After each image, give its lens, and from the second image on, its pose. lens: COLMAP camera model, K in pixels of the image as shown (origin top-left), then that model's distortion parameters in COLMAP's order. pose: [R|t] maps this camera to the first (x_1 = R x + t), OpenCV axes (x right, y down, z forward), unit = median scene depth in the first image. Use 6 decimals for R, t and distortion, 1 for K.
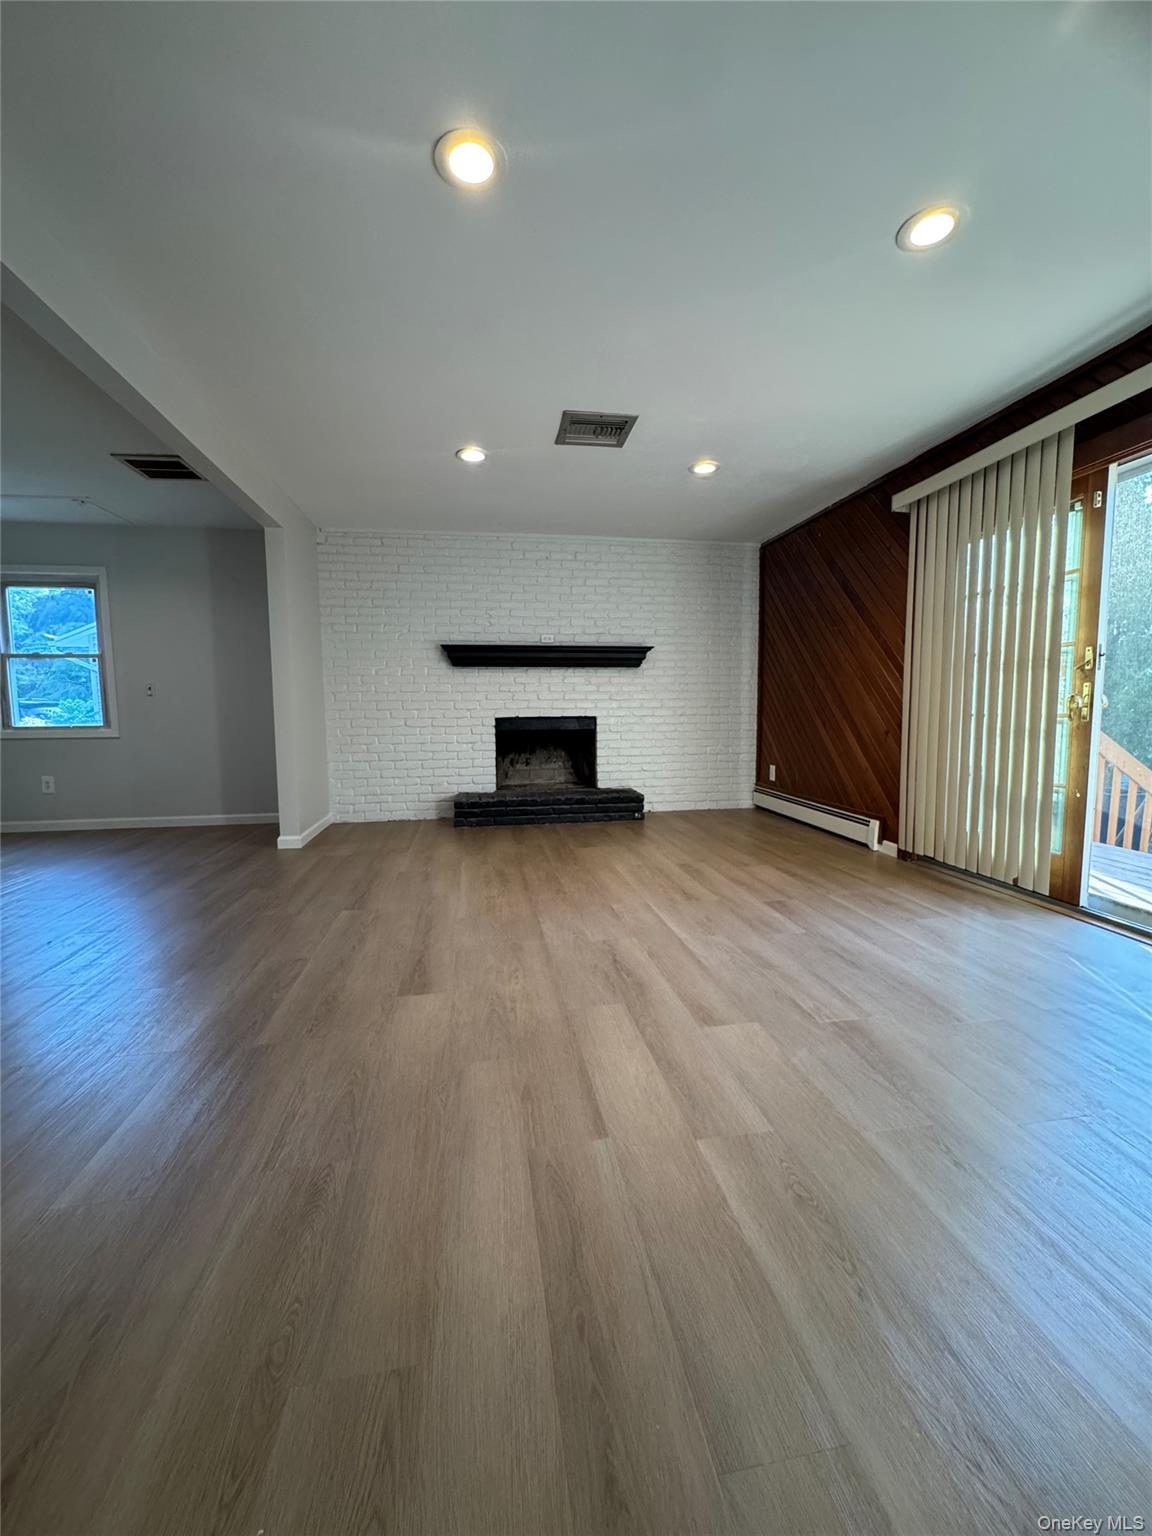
lens RADIAL K [[614.9, 0, 577.9], [0, 614.9, 766.3], [0, 0, 1]] dist [-0.002304, -0.000058]
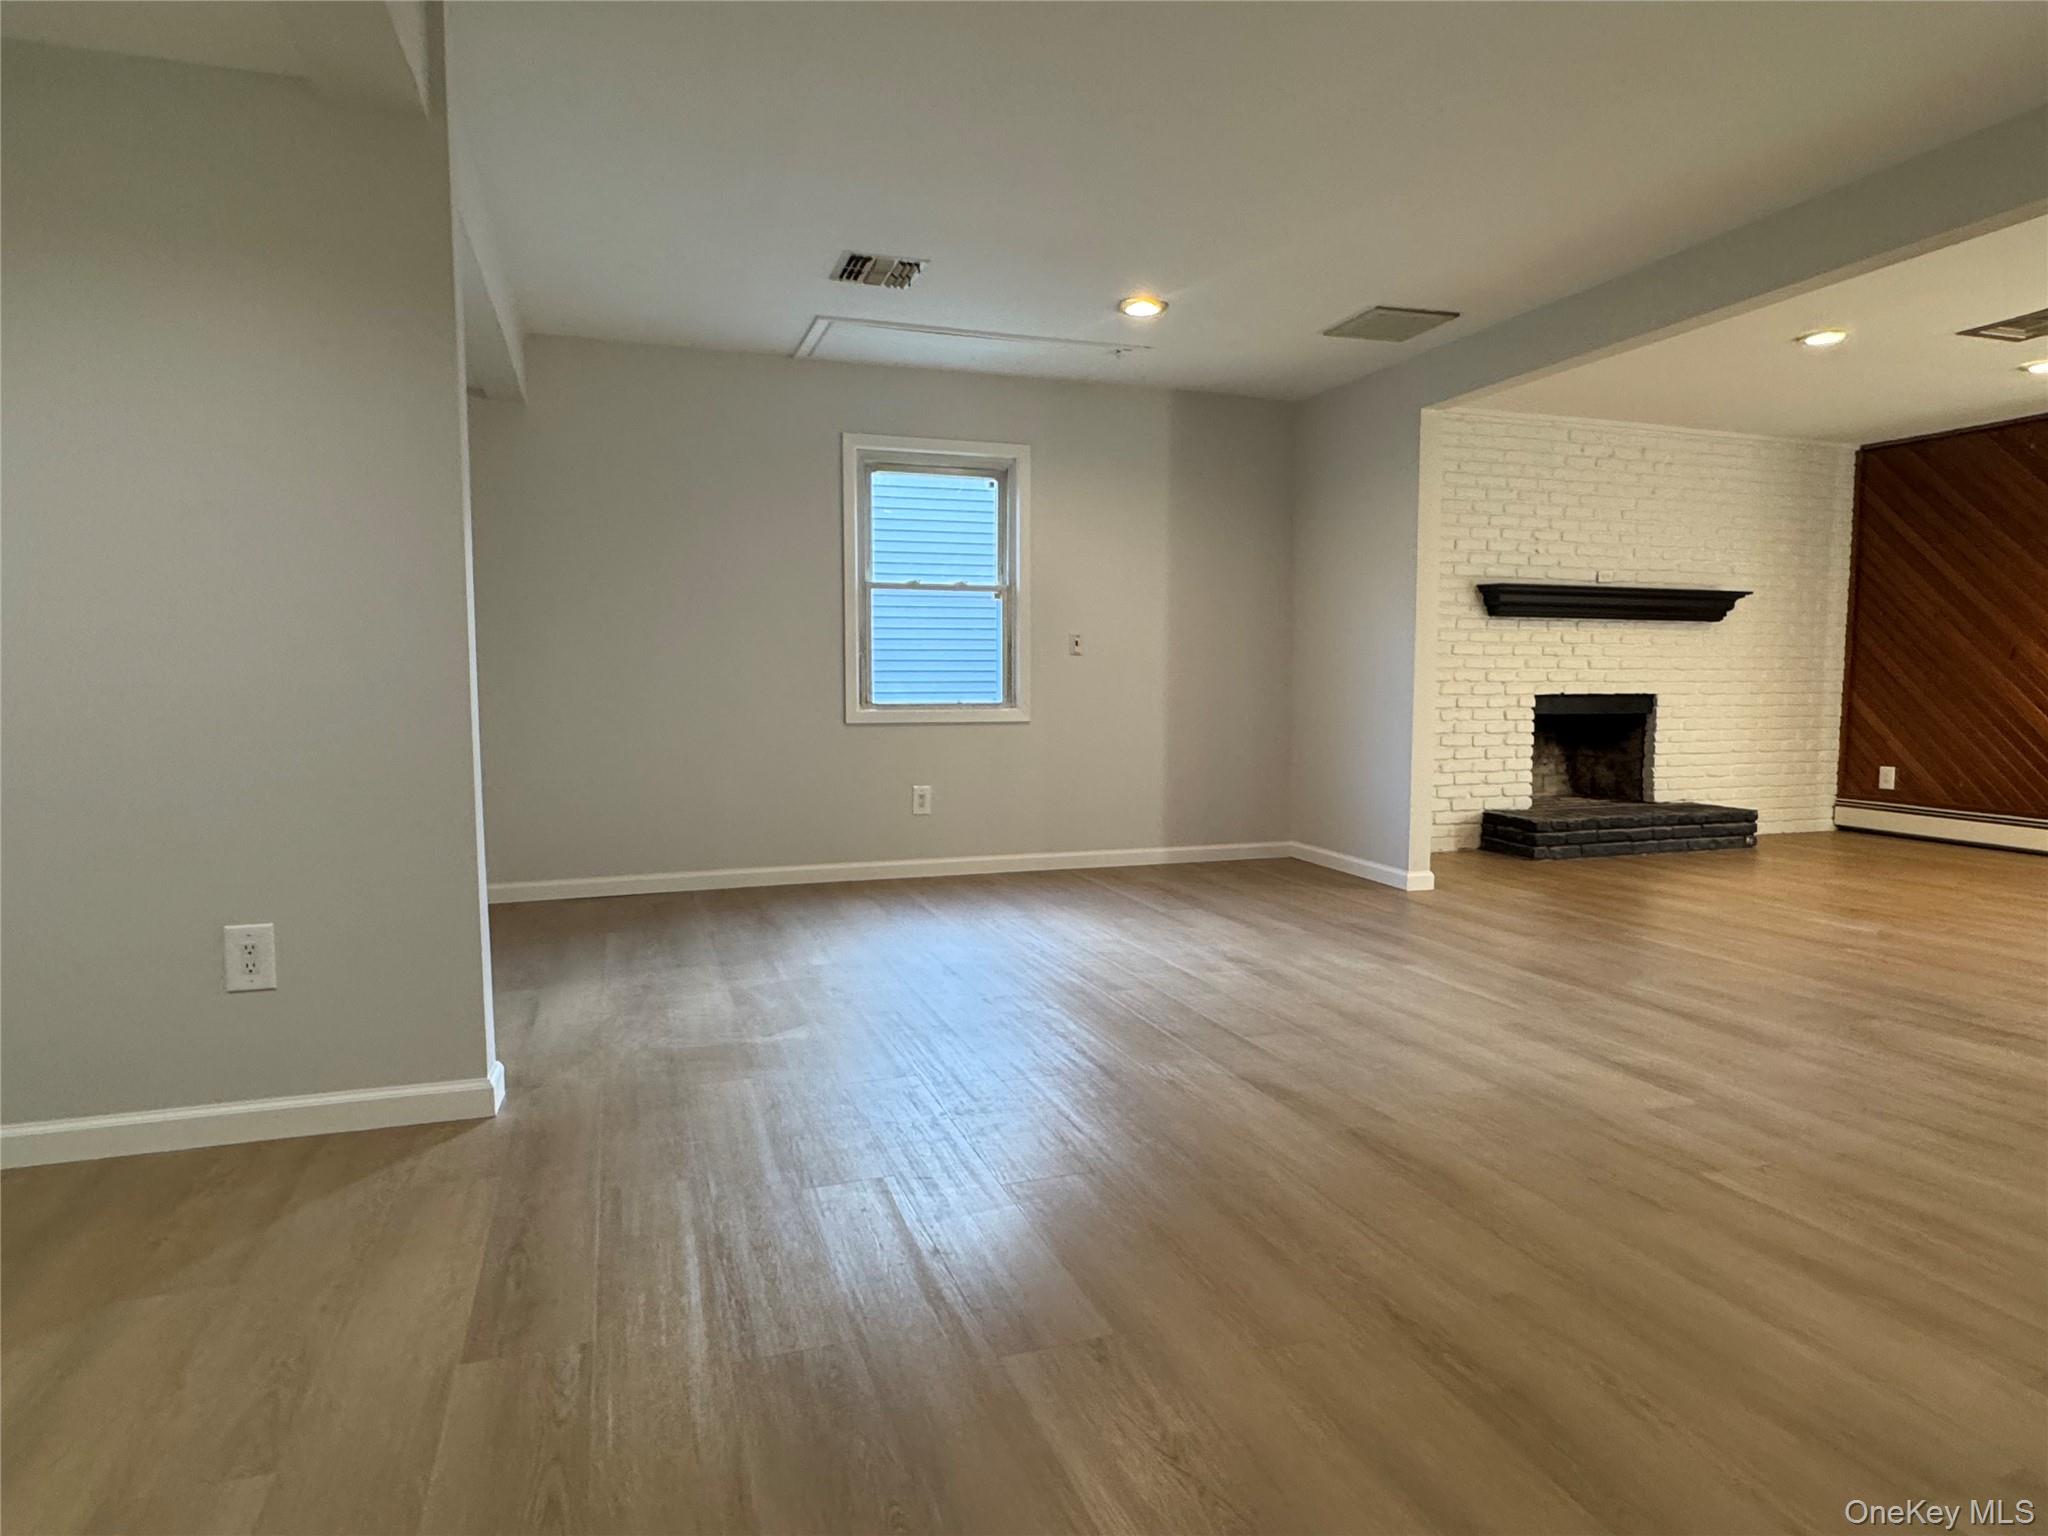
lens RADIAL K [[1168.9, 0, 1019.3], [0, 1168.9, 770.1], [0, 0, 1]] dist [0.001694, -0.000304]
pose [[0.986676, -0.002296, 0.162680, -0.879503], [0.004672, 0.999888, -0.014221, 0.016189], [-0.162629, 0.014792, 0.986576, -0.138052]]
